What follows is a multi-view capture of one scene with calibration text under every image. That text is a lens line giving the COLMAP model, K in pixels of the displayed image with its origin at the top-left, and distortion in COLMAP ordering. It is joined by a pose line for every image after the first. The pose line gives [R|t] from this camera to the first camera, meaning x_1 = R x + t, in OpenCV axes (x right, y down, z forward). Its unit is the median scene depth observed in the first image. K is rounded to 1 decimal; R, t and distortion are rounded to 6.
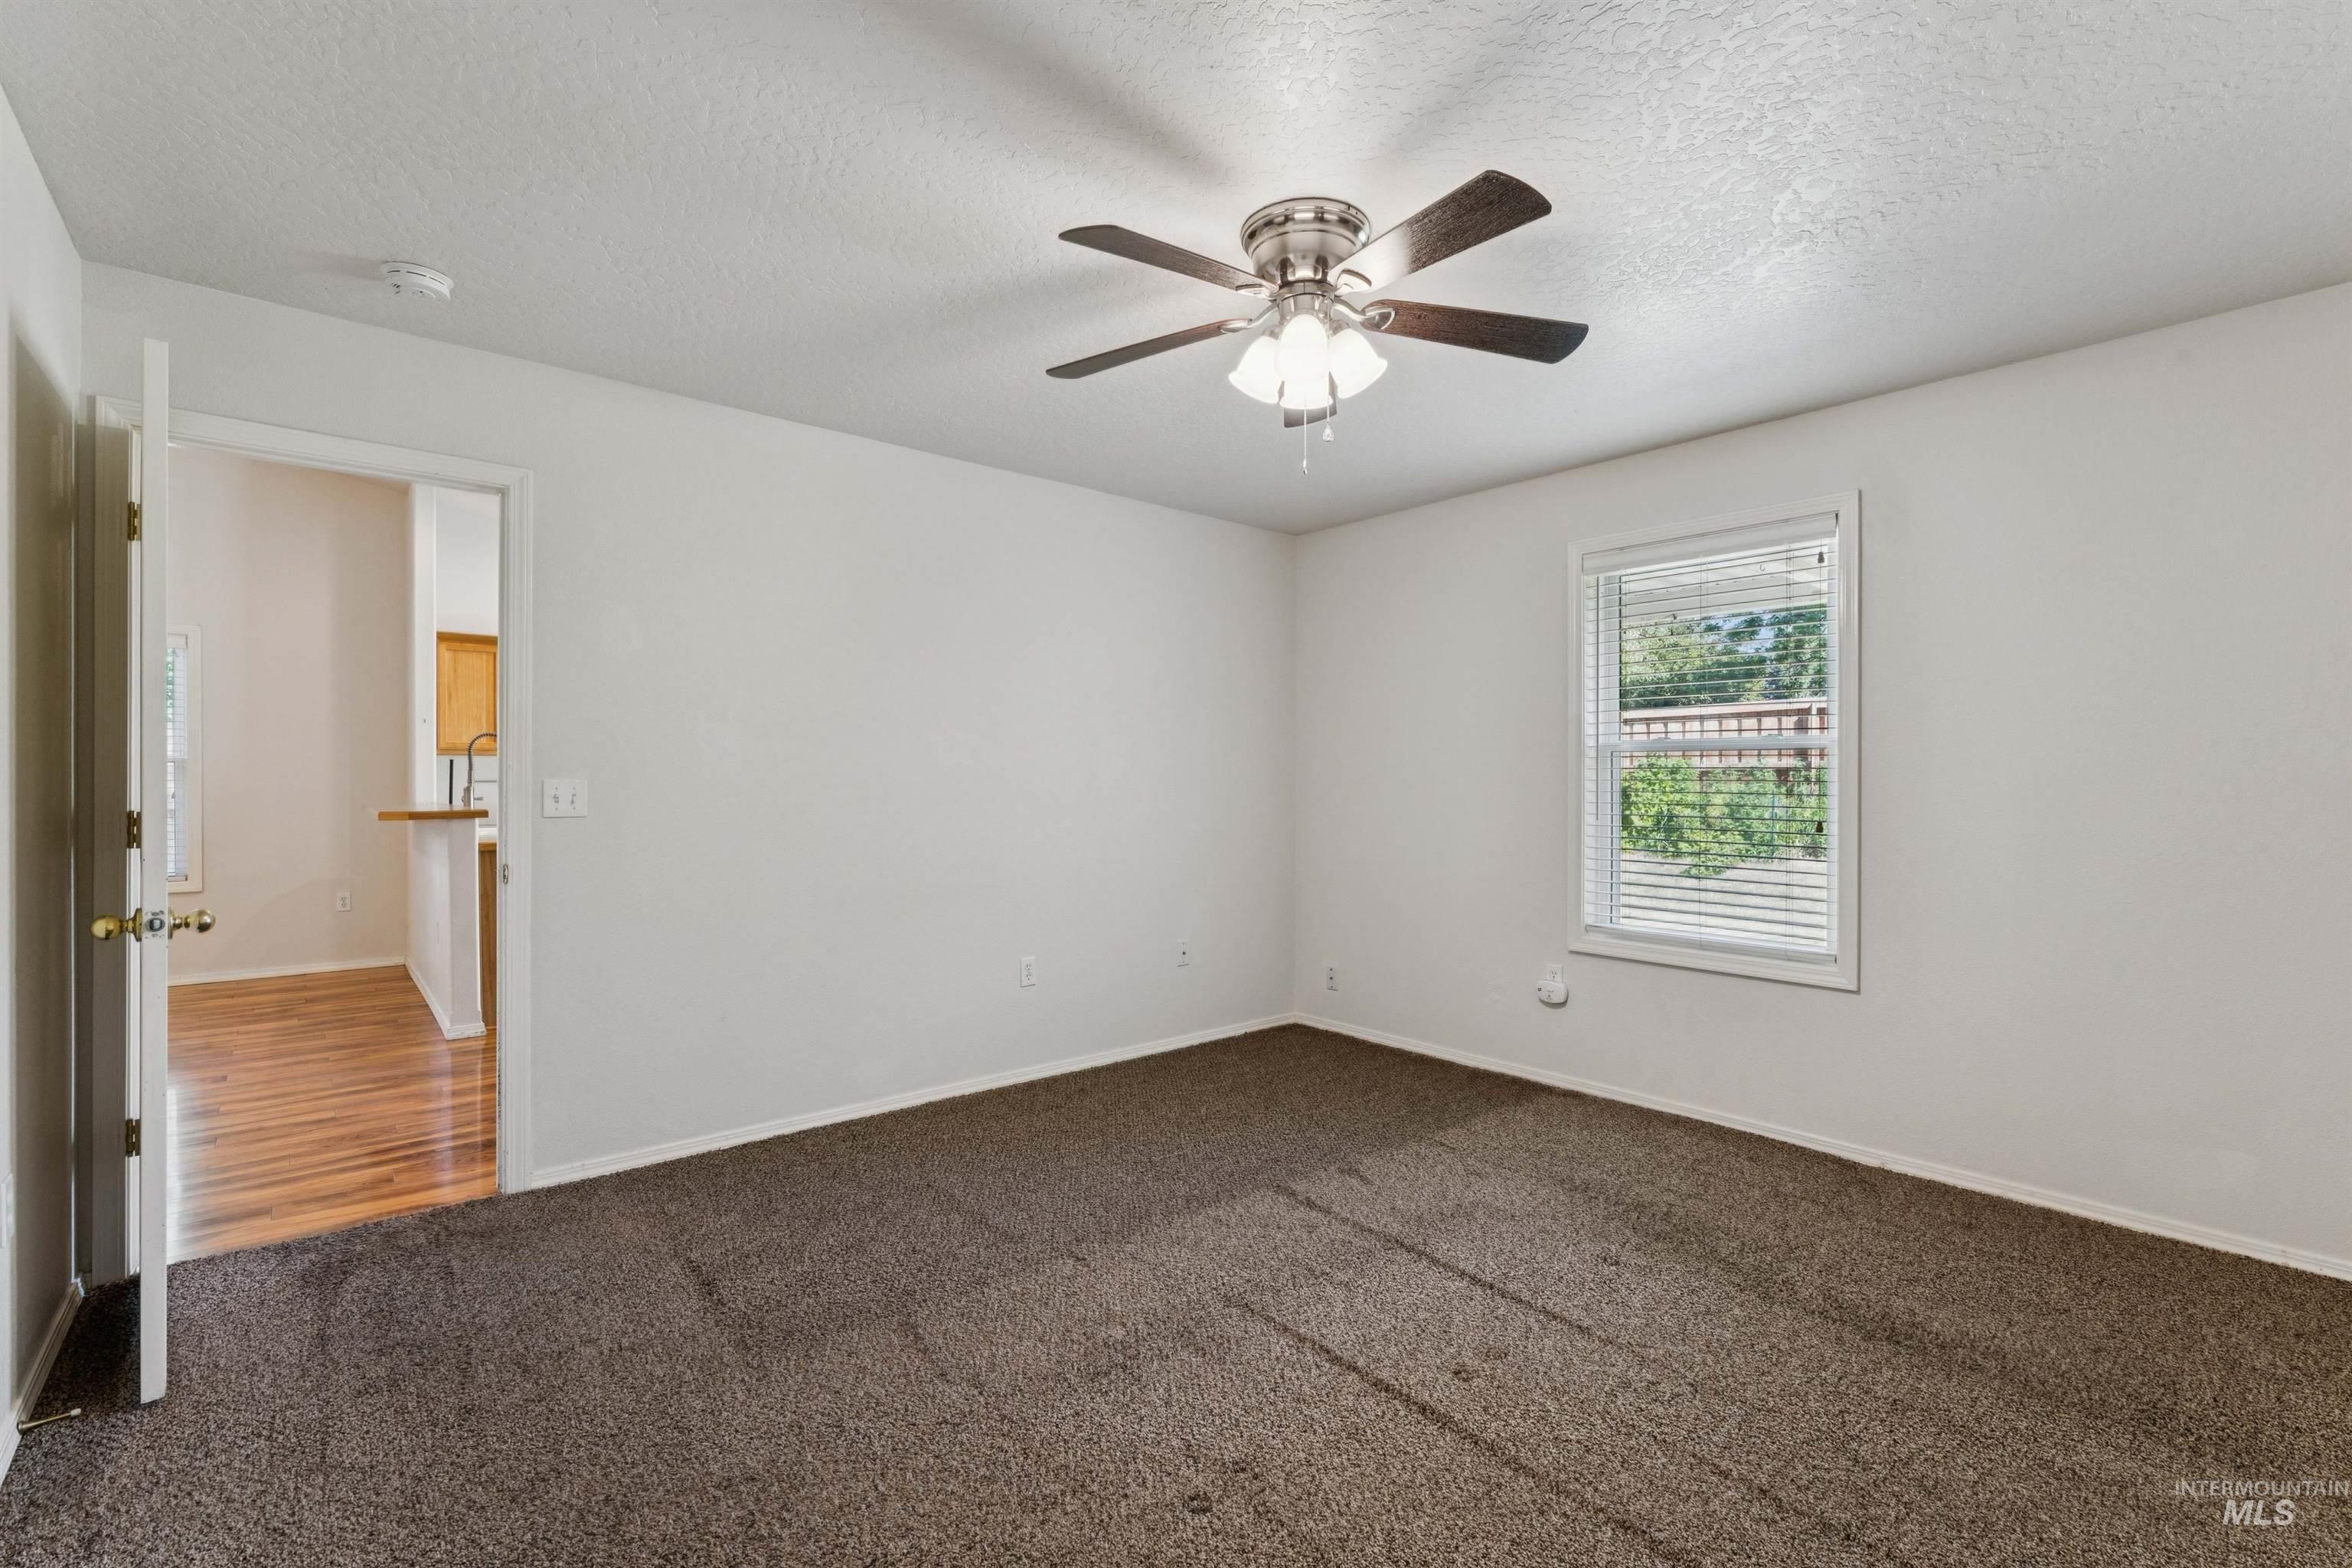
lens RADIAL K [[1027.3, 0, 1179.2], [0, 1027.3, 790.5], [0, 0, 1]] dist [-0.001807, -0.000885]
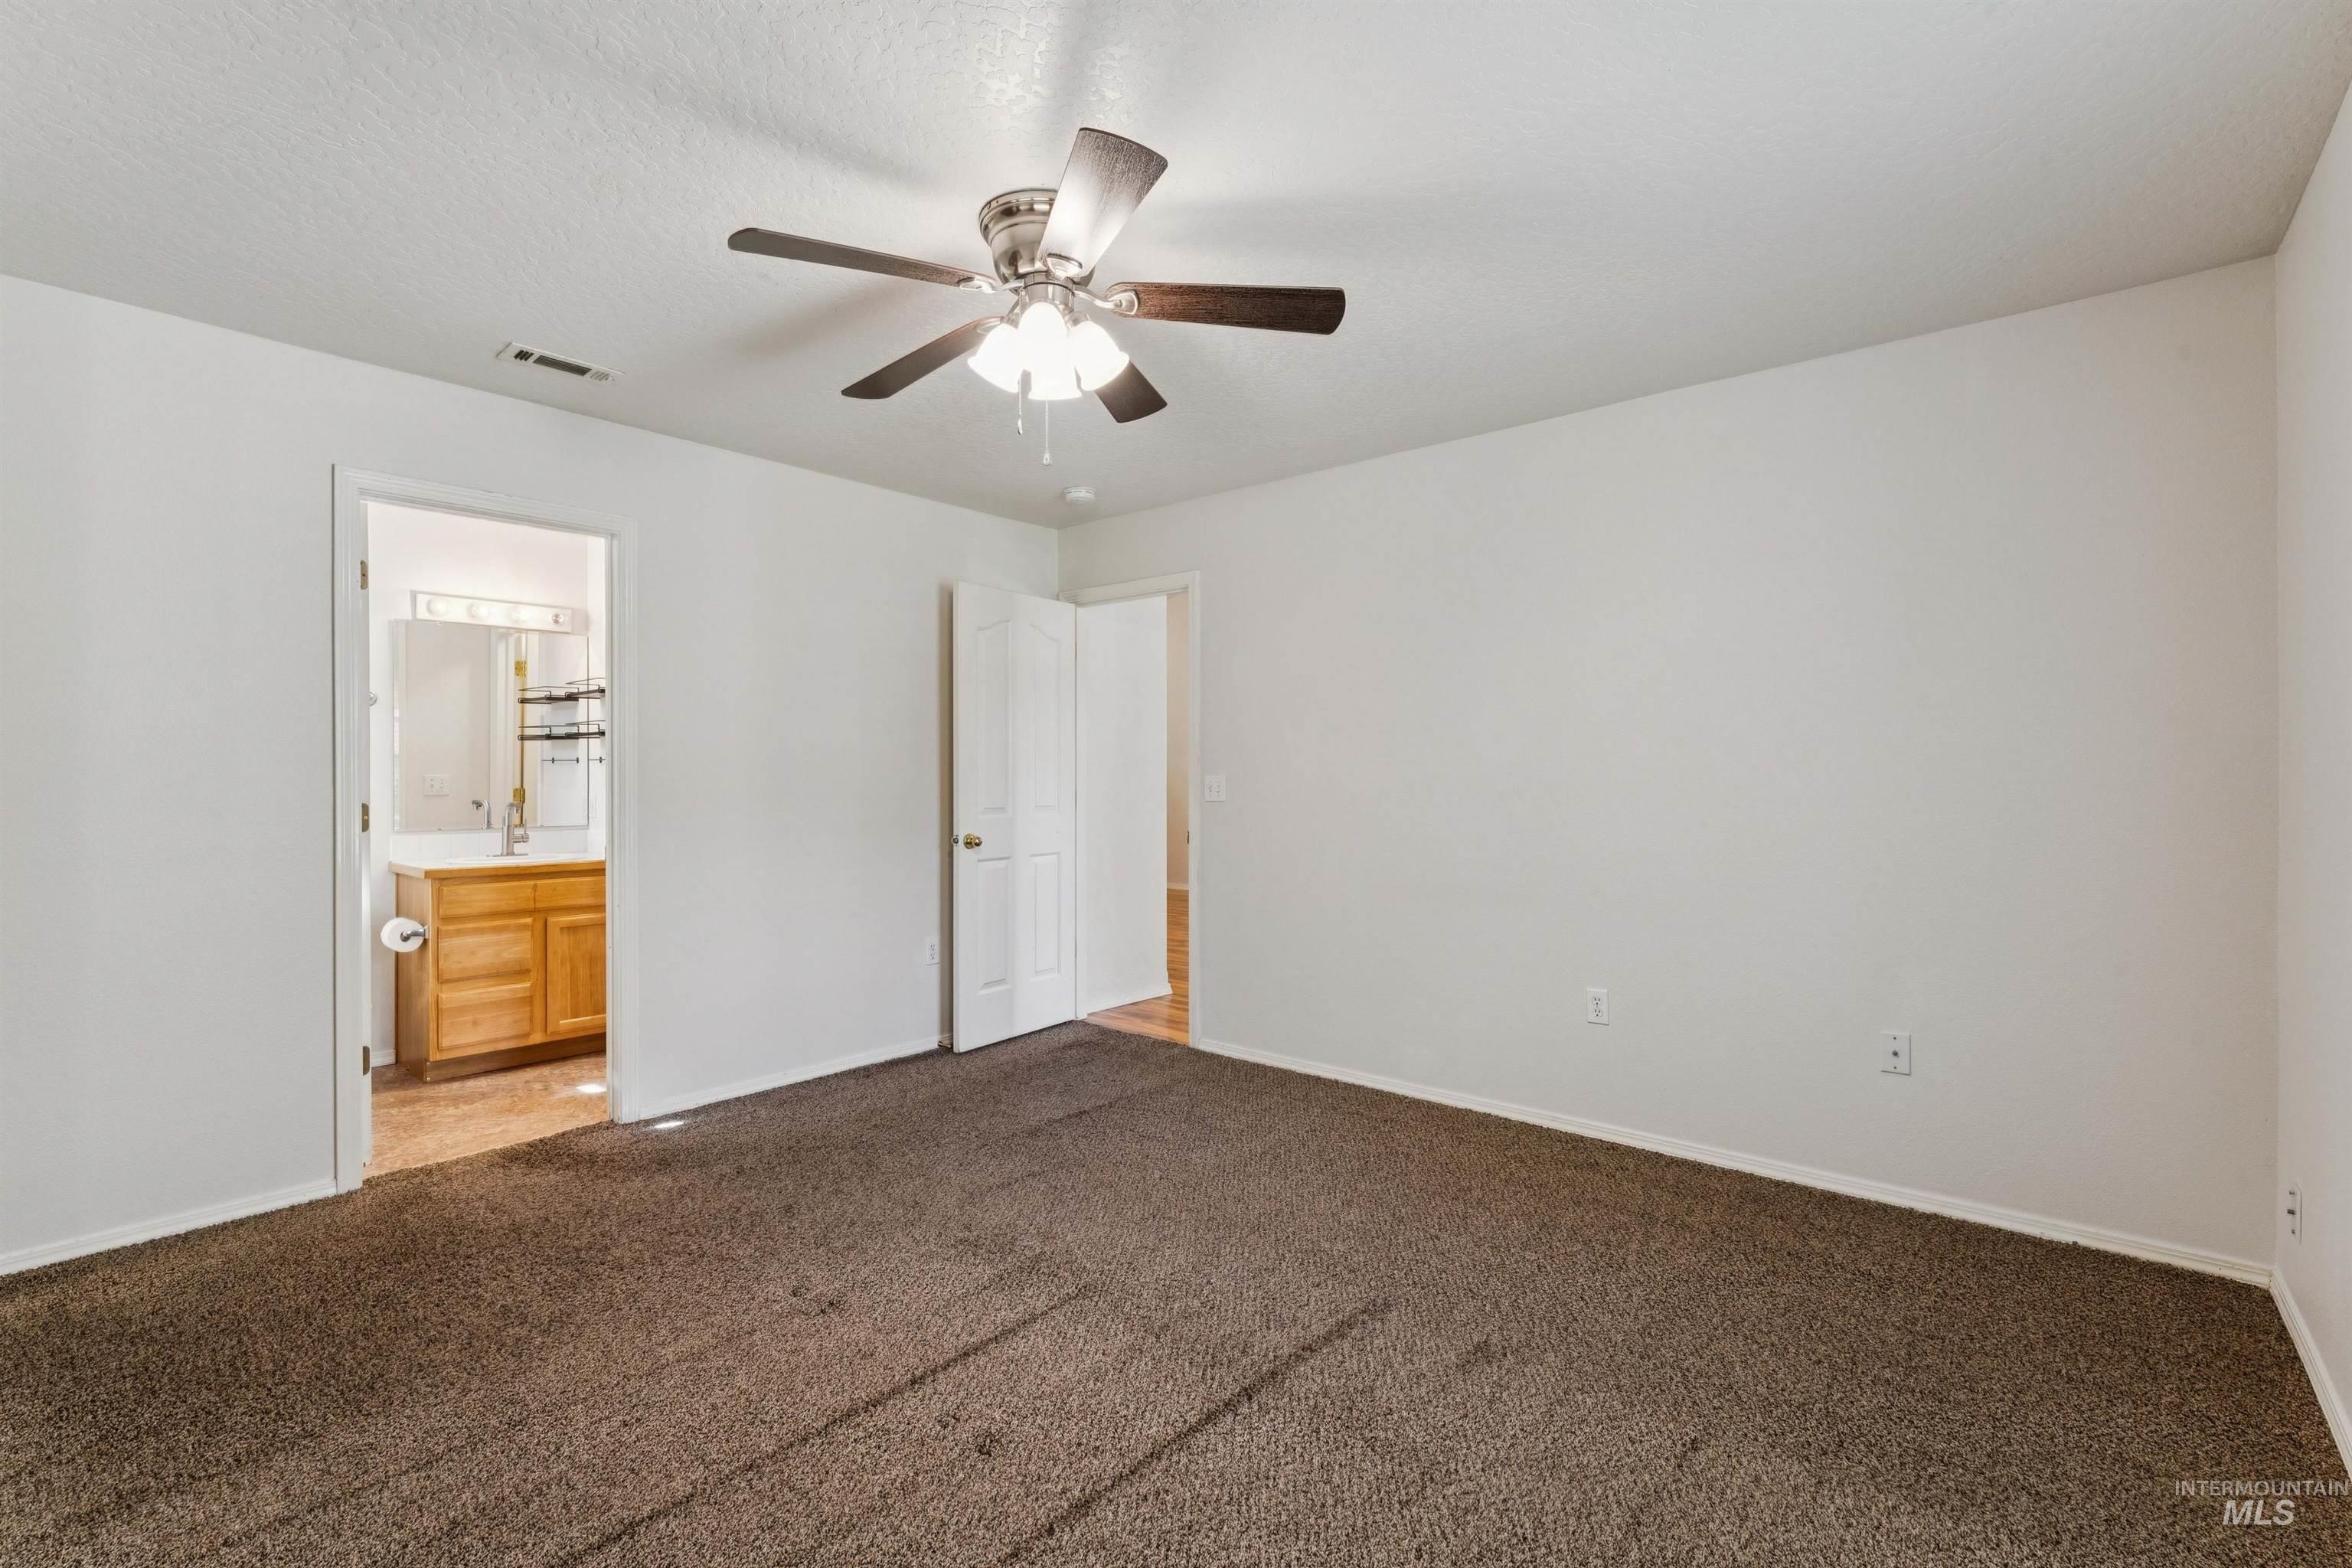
lens RADIAL K [[1027.3, 0, 1177.3], [0, 1027.3, 780.6], [0, 0, 1]] dist [-0.001807, -0.000885]
pose [[0.156980, 0.003556, -0.987595, 0.761003], [-0.008081, 0.999965, 0.002316, -0.006495], [0.987569, 0.007617, 0.157003, 0.656461]]
